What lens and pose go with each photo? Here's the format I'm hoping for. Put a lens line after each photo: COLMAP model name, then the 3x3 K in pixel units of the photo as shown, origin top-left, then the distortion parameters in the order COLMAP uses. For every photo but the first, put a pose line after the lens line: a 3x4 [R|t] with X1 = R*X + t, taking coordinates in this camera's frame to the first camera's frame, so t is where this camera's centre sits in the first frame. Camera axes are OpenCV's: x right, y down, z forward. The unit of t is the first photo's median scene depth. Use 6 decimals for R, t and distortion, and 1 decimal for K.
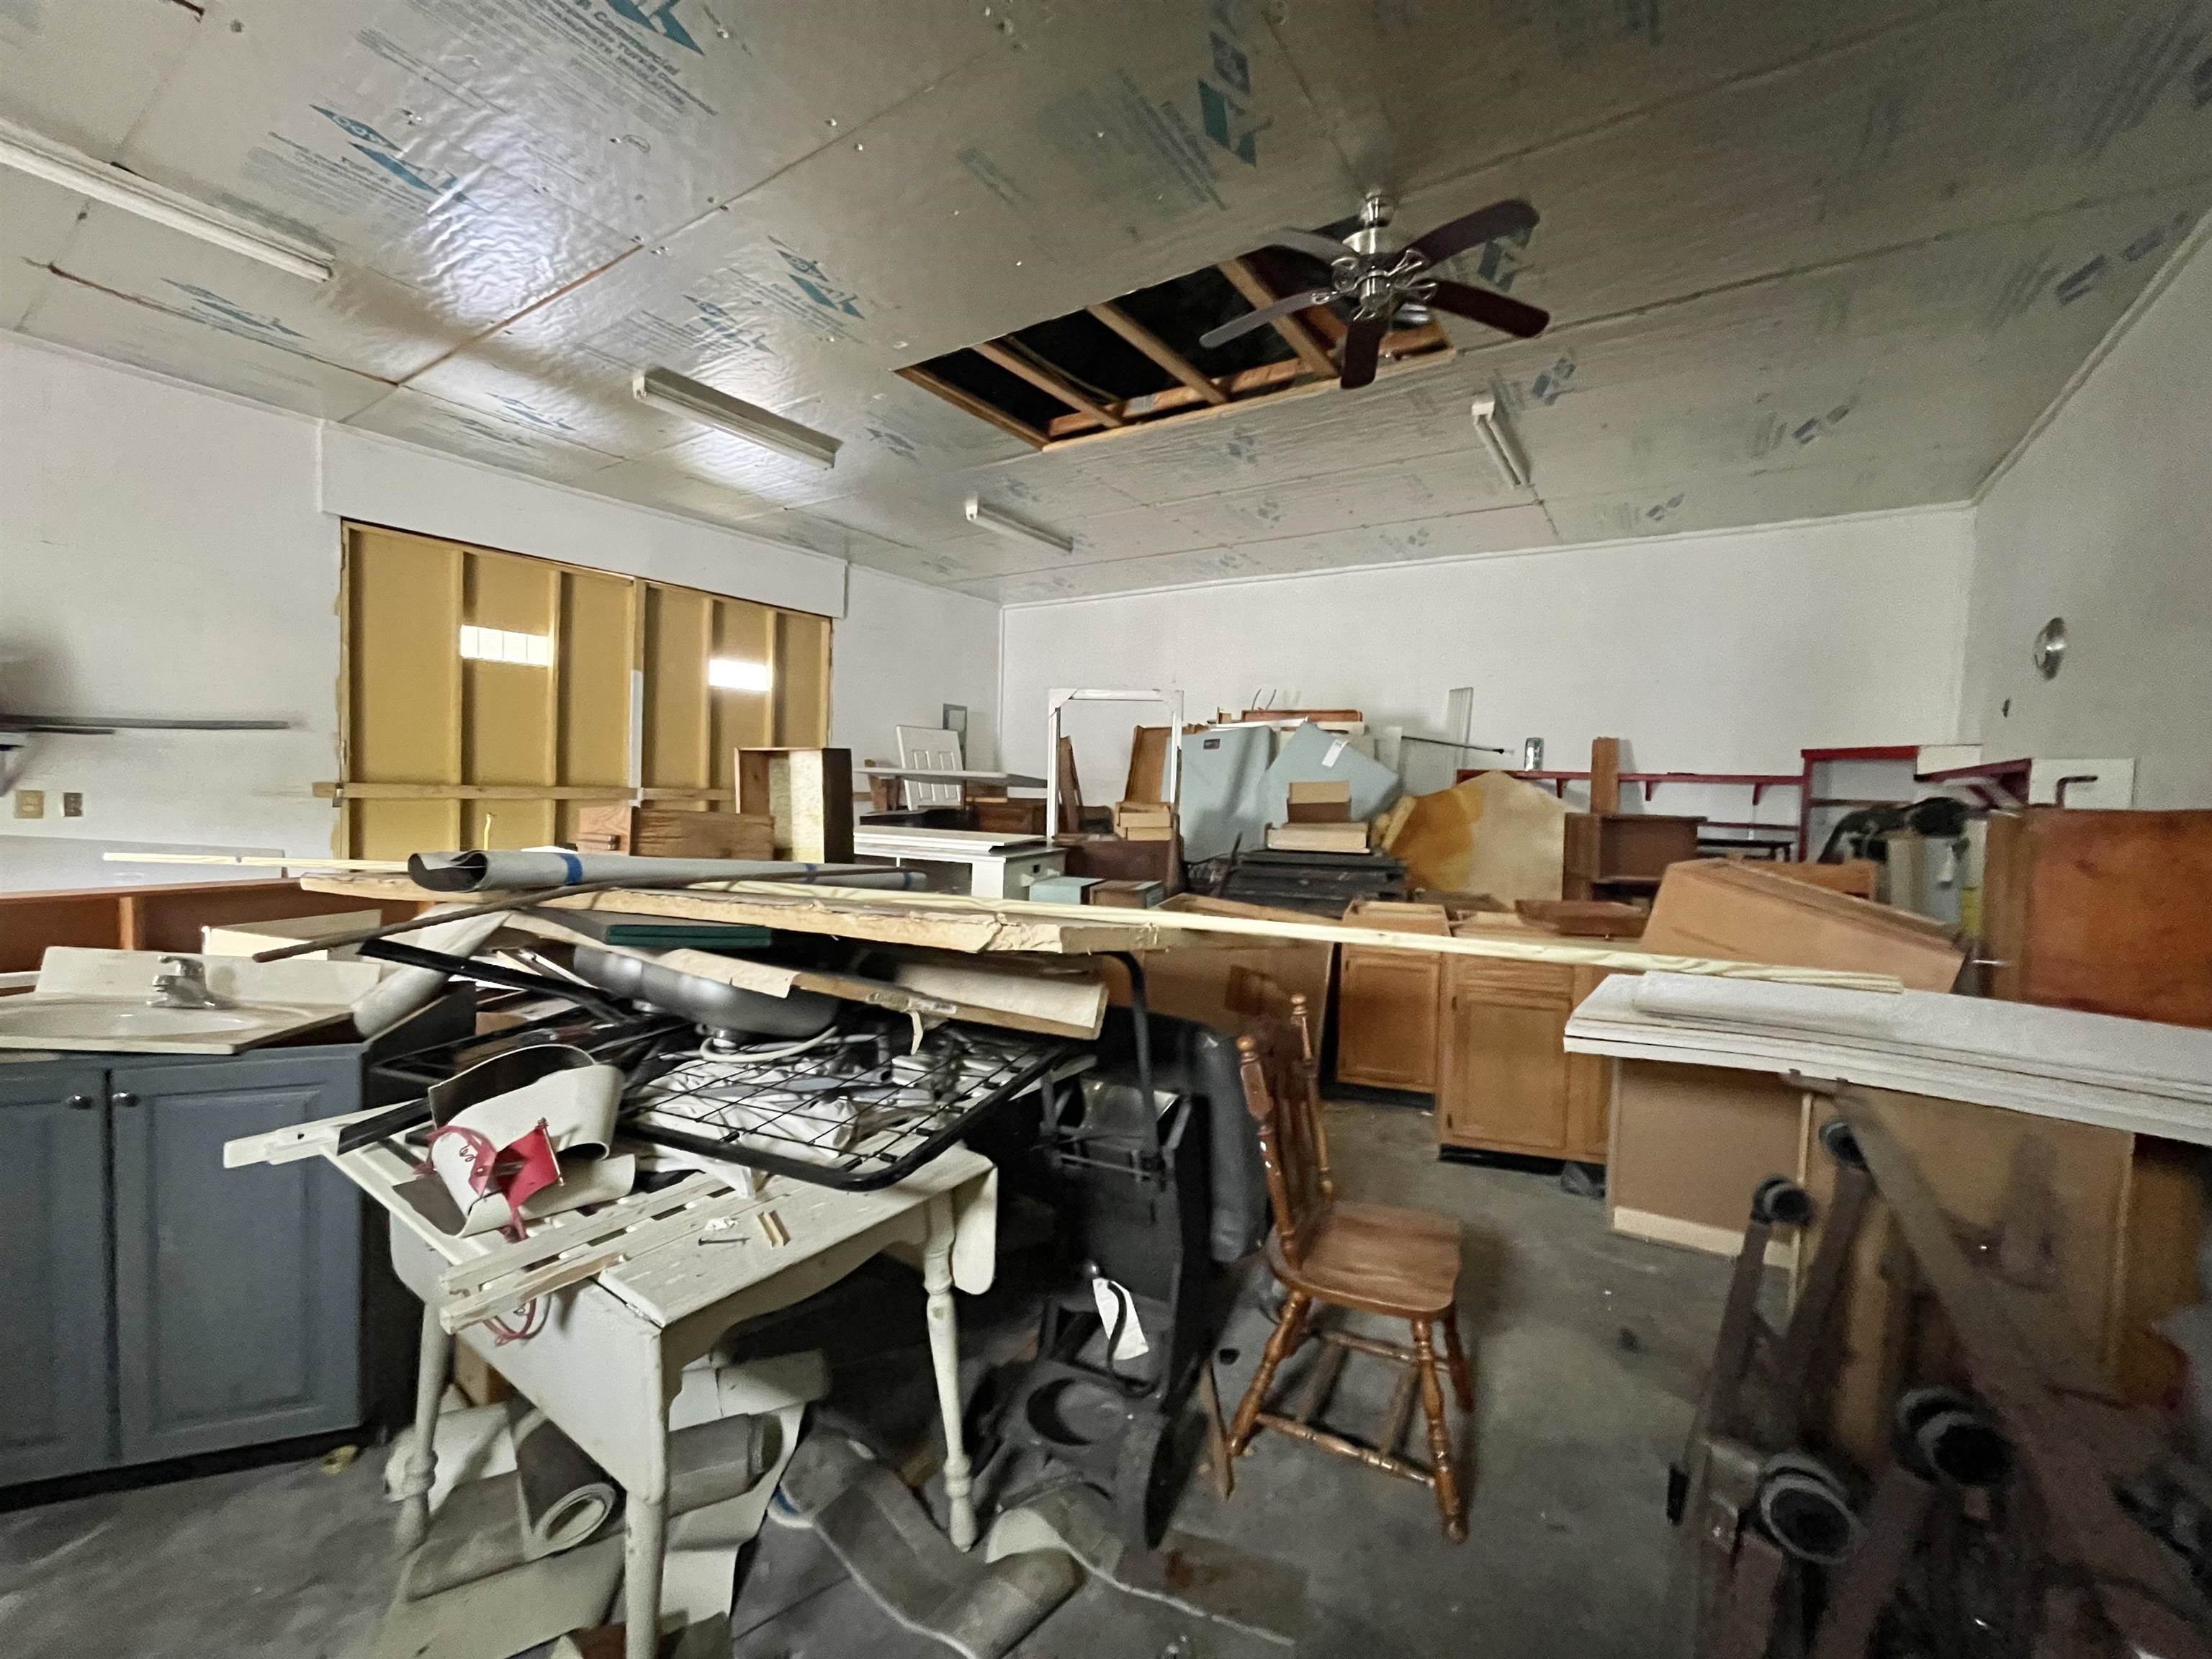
lens RADIAL K [[889.3, 0, 1106.0], [0, 889.3, 829.5], [0, 0, 1]] dist [-0.003999, 0.004027]
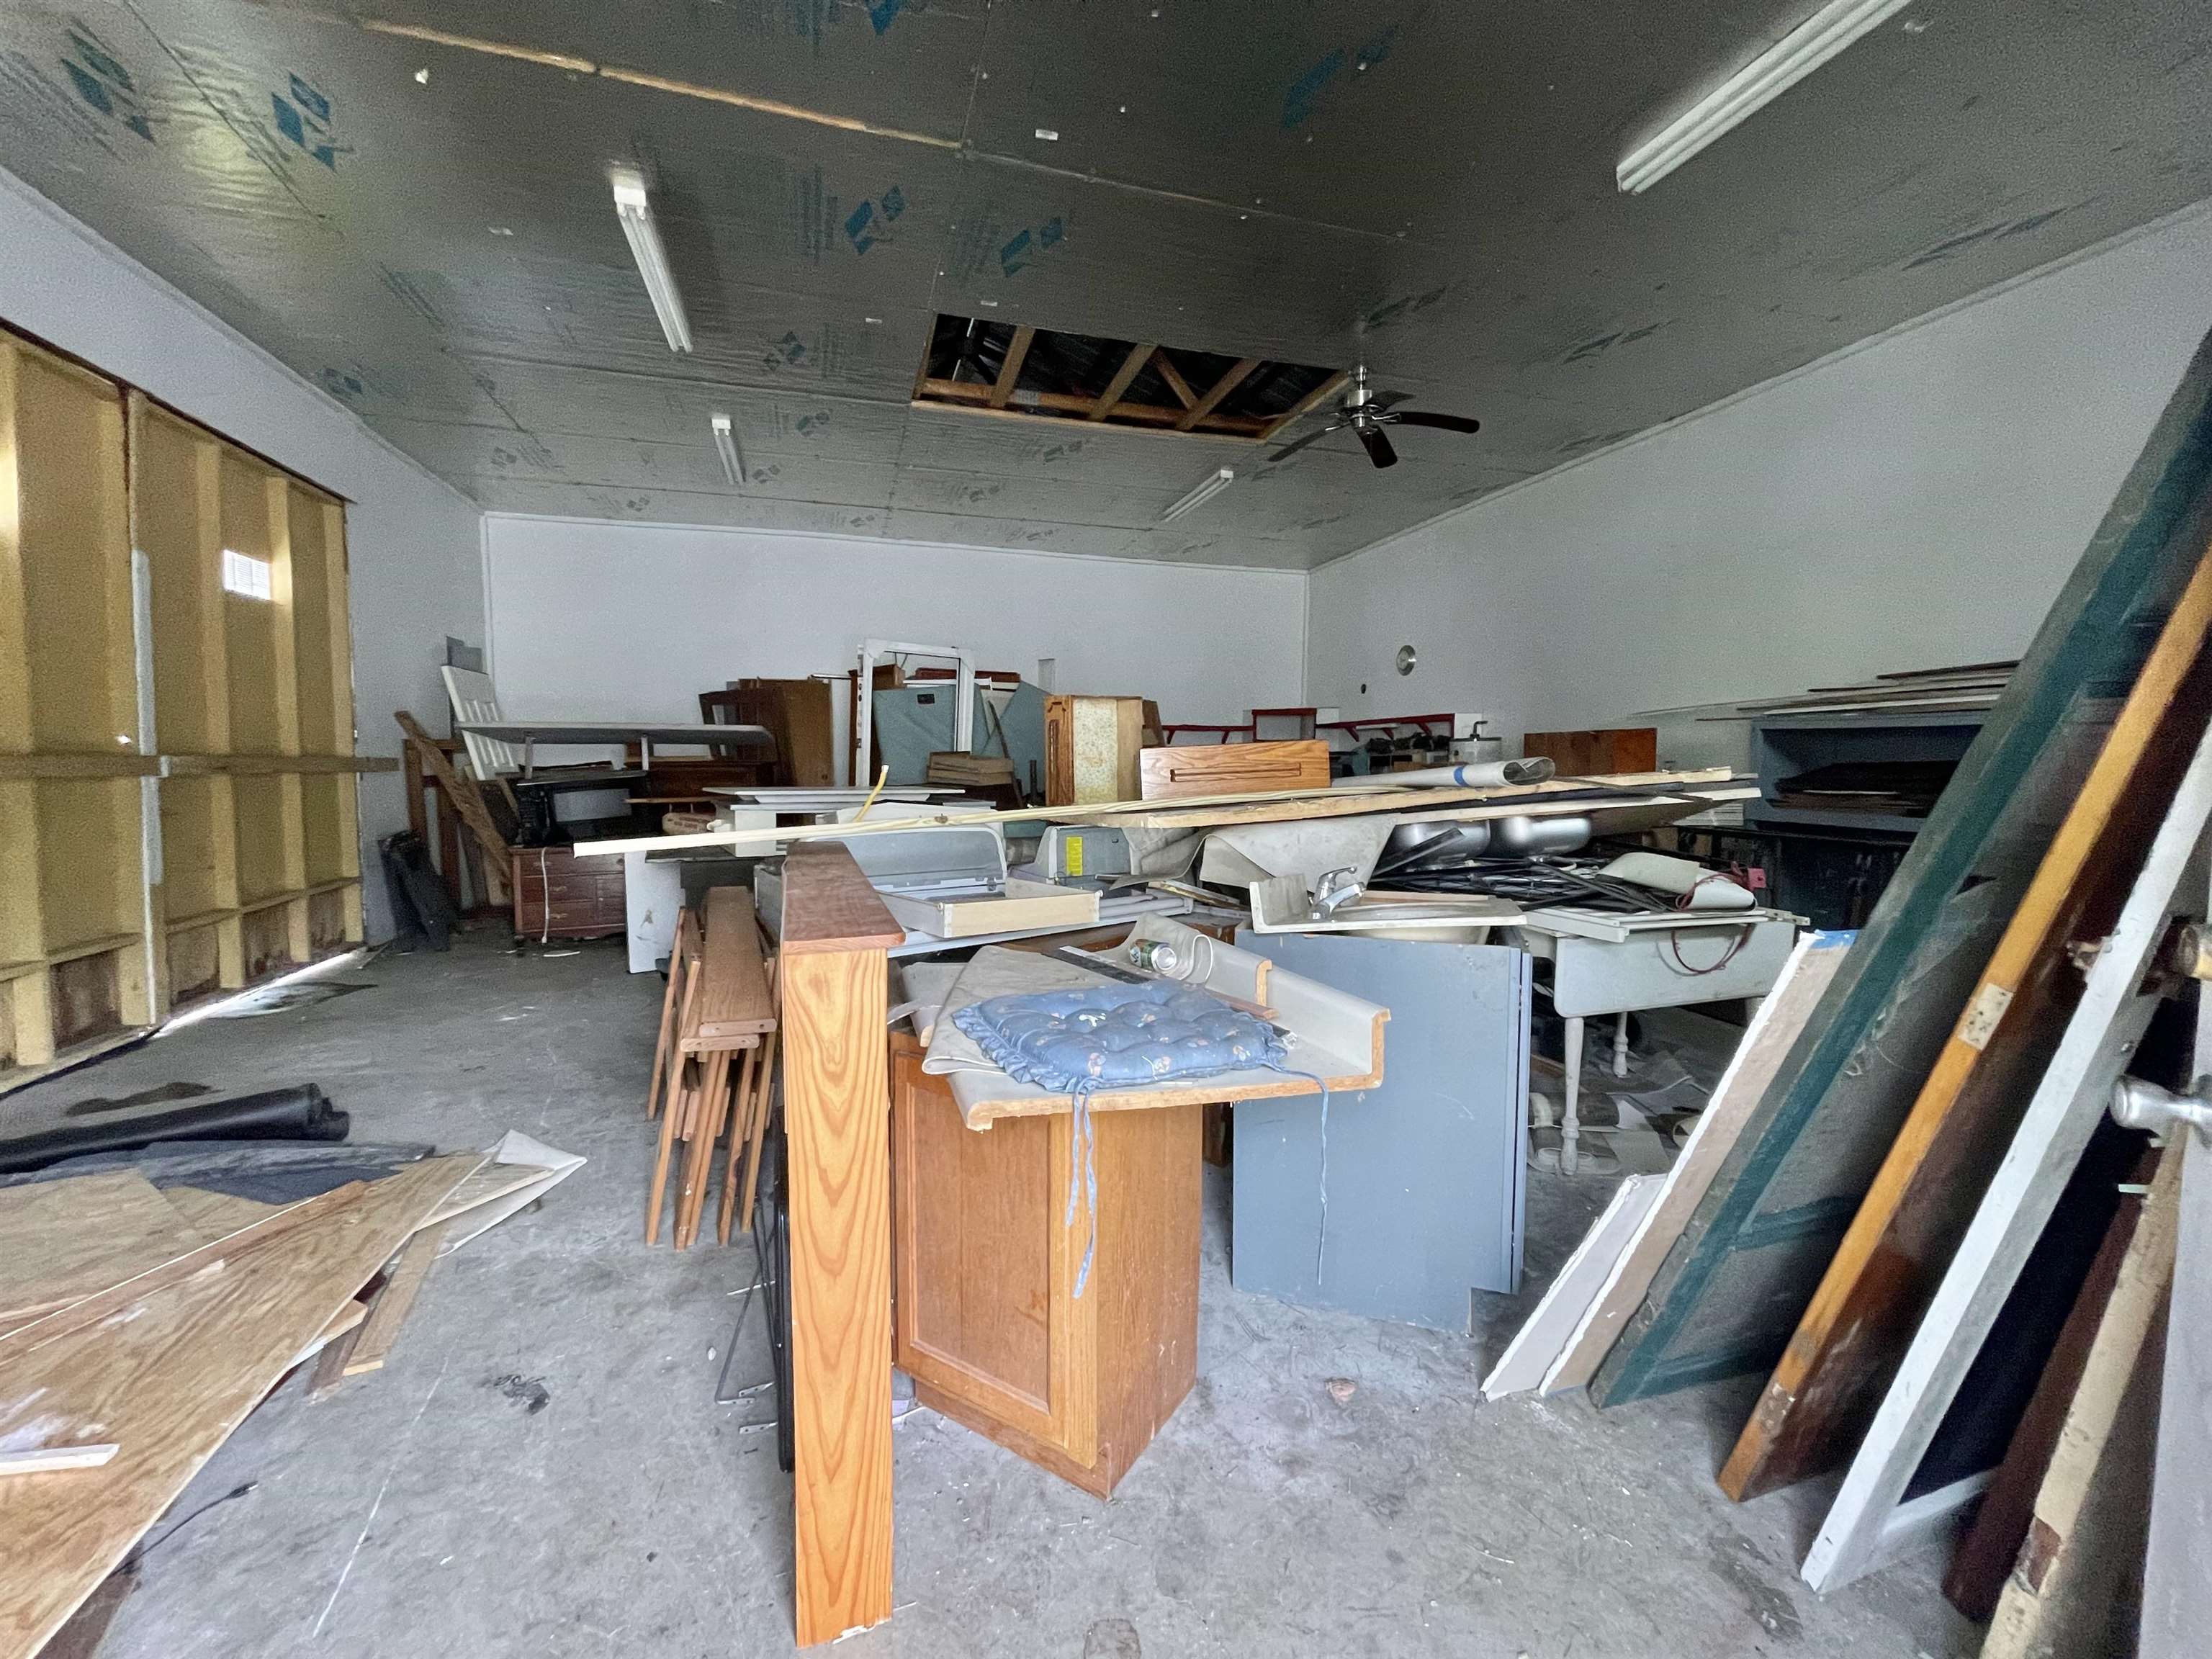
lens RADIAL K [[889.3, 0, 1106.0], [0, 889.3, 829.5], [0, 0, 1]] dist [-0.003999, 0.004027]
pose [[0.630271, -0.093585, 0.770714, -1.655119], [0.058322, 0.995611, 0.073199, -0.011715], [-0.774181, -0.001185, 0.632963, 0.408401]]
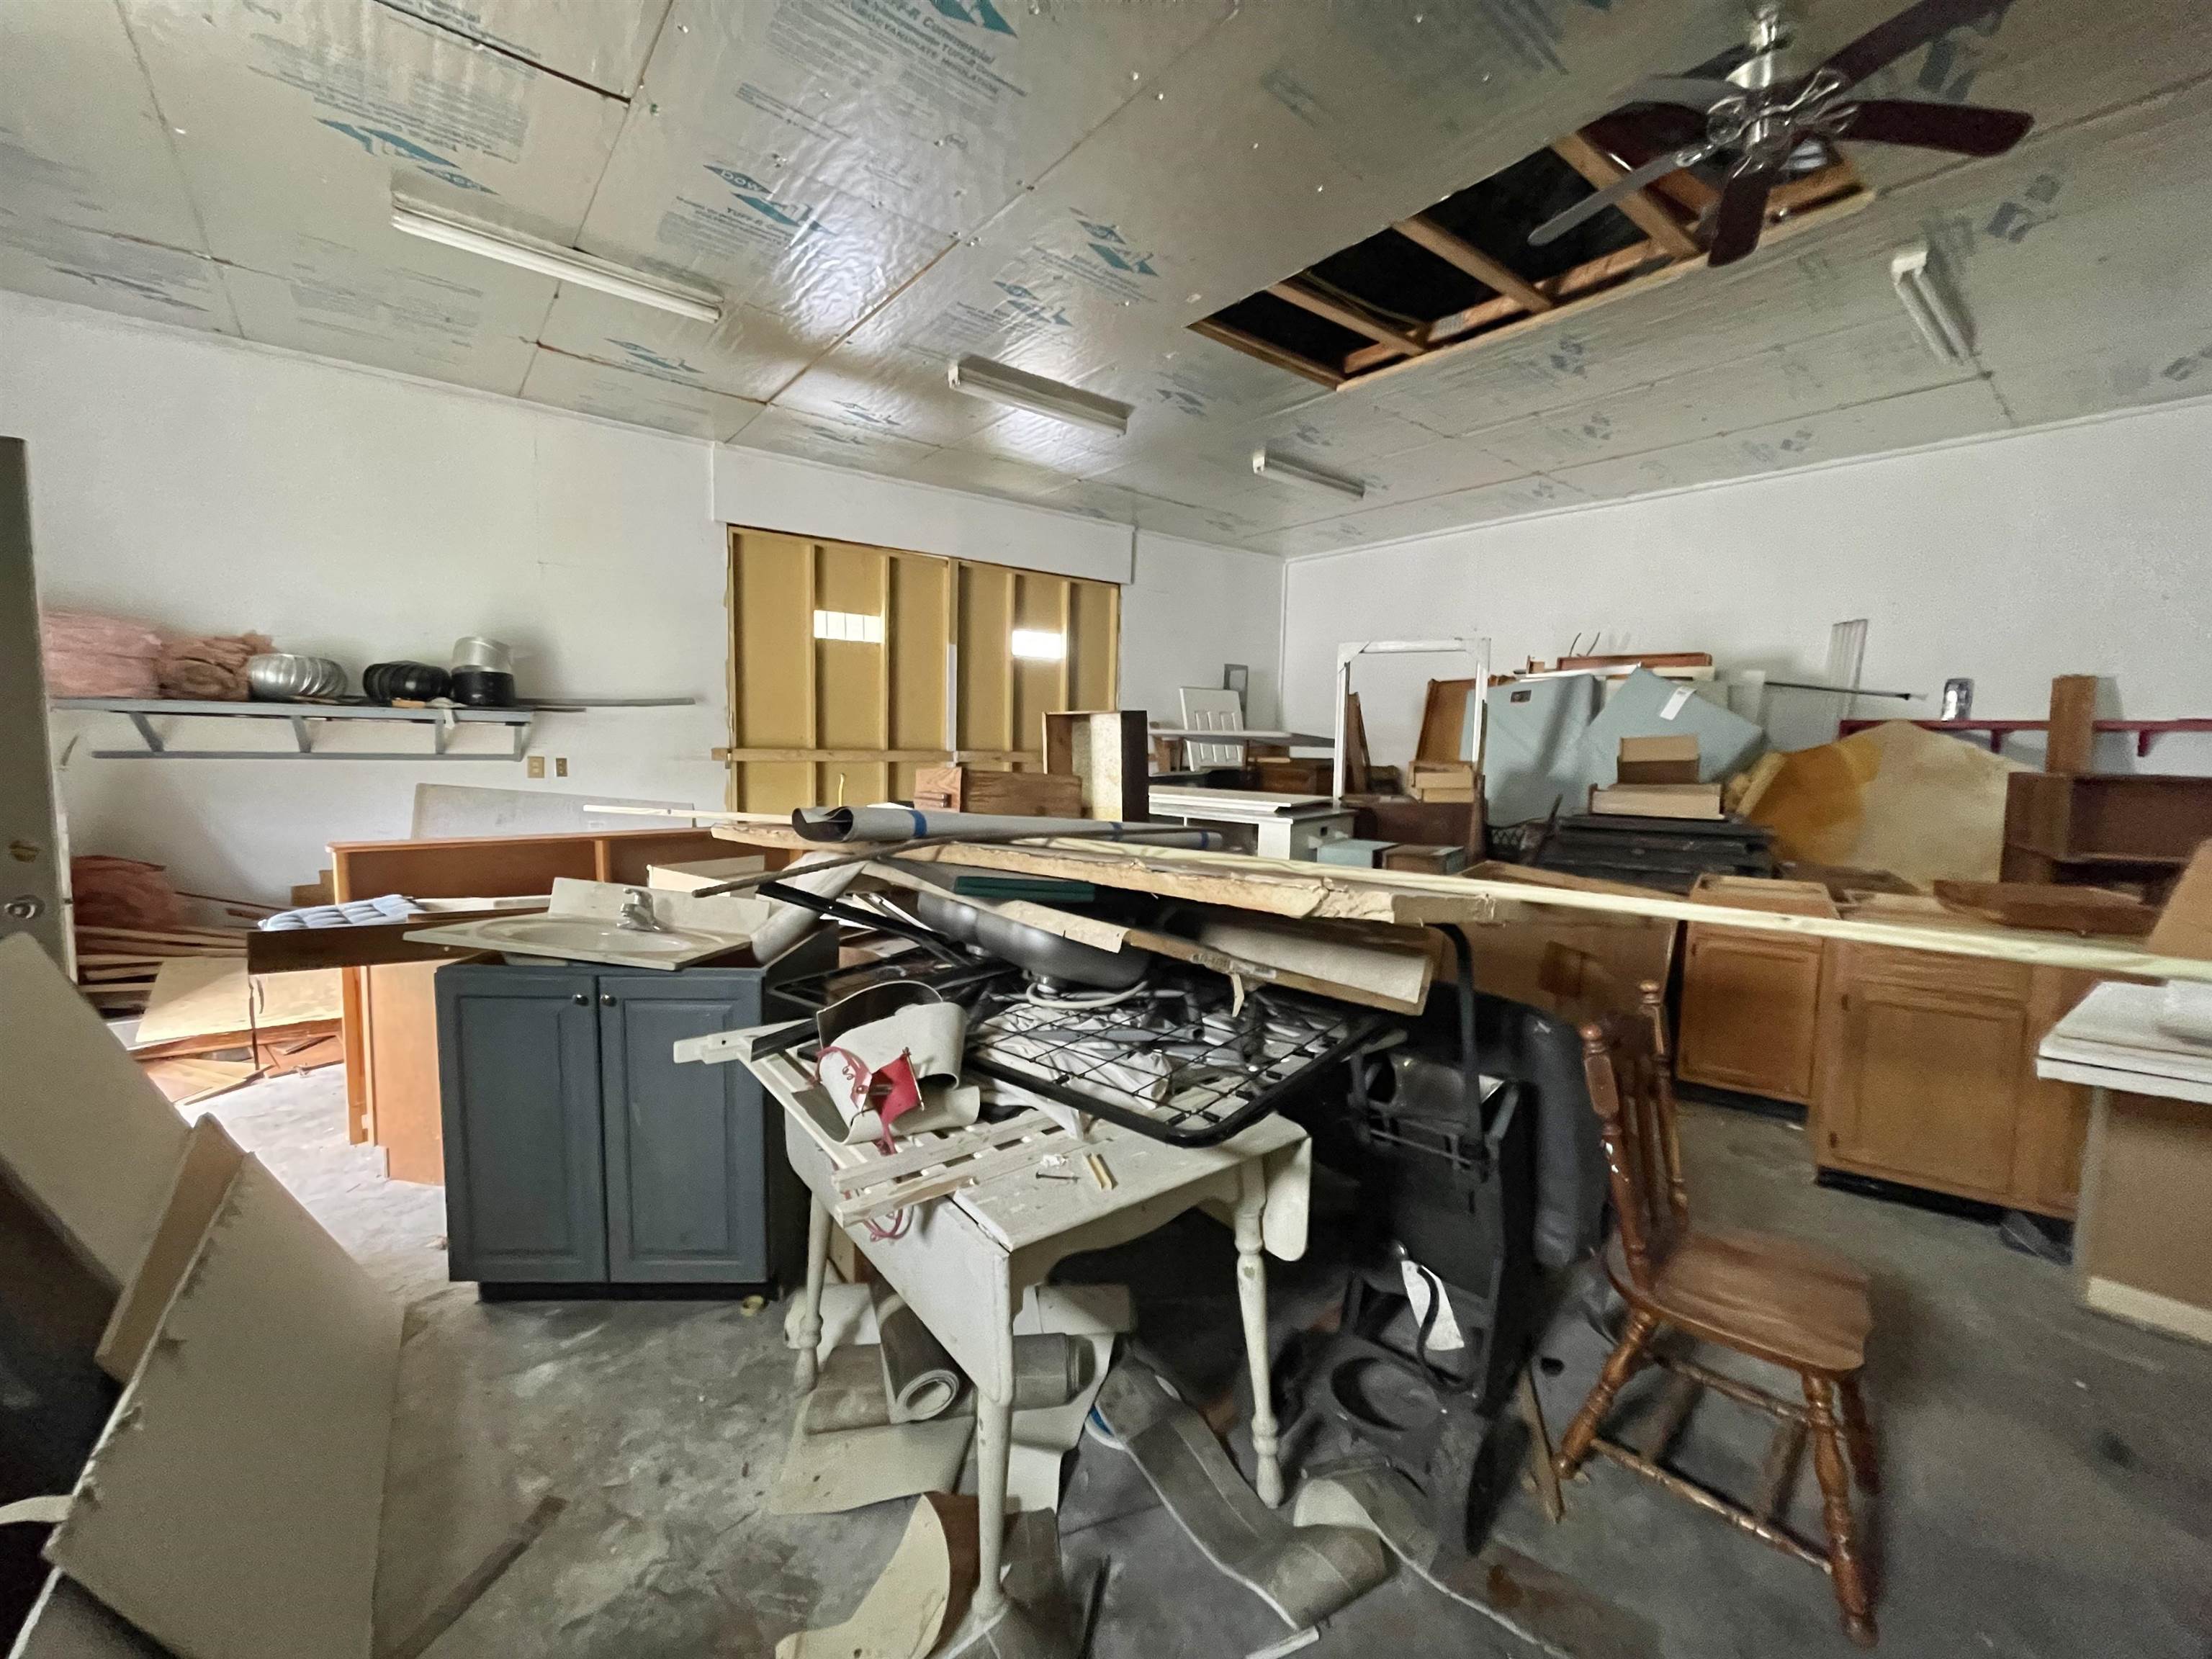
lens RADIAL K [[885.0, 0, 1106.0], [0, 885.0, 829.5], [0, 0, 1]] dist [-0.000468, 0.004055]
pose [[0.954194, 0.018048, -0.298645, -0.027526], [-0.004627, 0.998950, 0.045585, -0.000002], [0.299154, -0.042115, 0.953275, 0.010953]]
